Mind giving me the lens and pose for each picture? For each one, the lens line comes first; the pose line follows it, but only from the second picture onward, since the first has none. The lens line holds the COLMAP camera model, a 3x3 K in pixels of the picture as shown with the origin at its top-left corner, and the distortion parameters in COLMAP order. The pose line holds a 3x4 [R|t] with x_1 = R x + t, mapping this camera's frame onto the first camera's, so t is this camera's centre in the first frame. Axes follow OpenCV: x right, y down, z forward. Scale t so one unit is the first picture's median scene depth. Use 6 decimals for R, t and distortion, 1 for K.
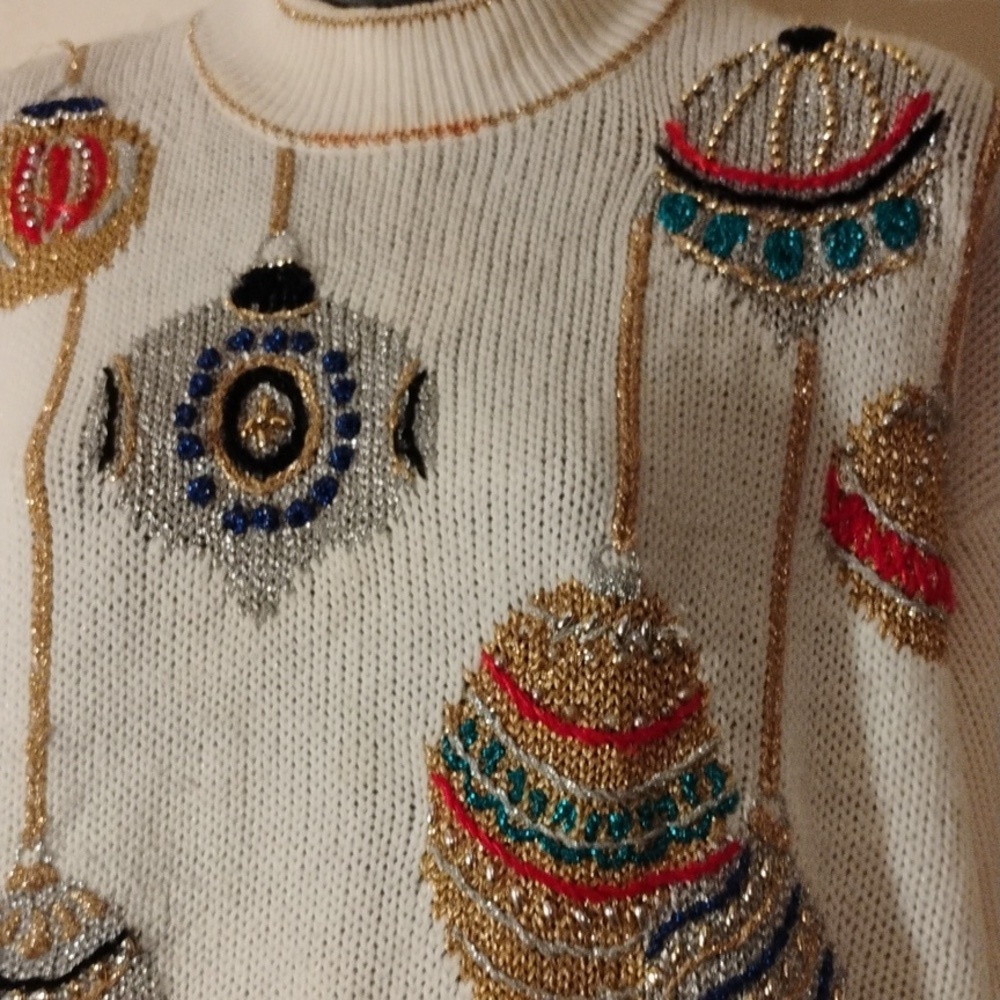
lens RADIAL K [[1897.4, 0, 500.0], [0, 1897.4, 500.0], [0, 0, 1]] dist [0.083485, -0.455329]
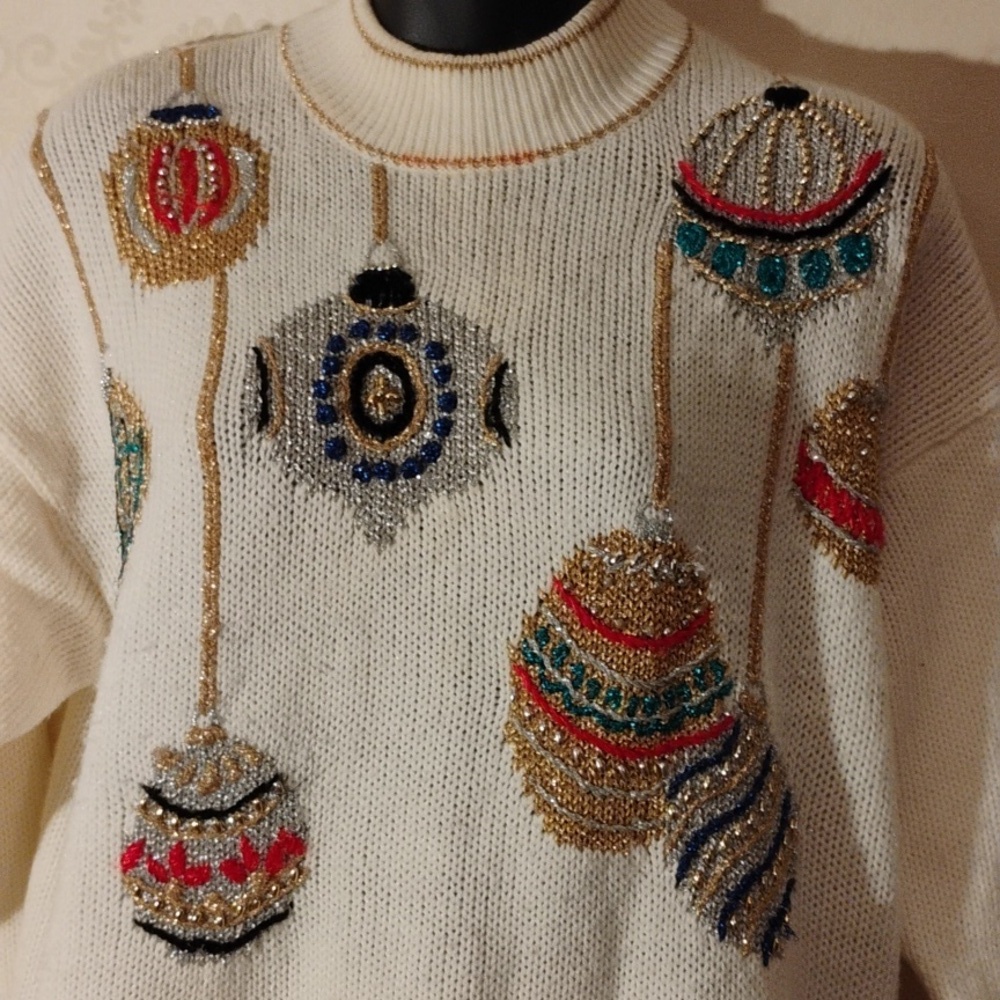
lens RADIAL K [[1897.4, 0, 500.0], [0, 1897.4, 500.0], [0, 0, 1]] dist [0.083485, -0.455329]
pose [[0.994075, 0.019820, 0.106871, -0.185456], [-0.031143, 0.993948, 0.105342, -0.112697], [-0.104136, -0.108046, 0.988677, -0.321947]]
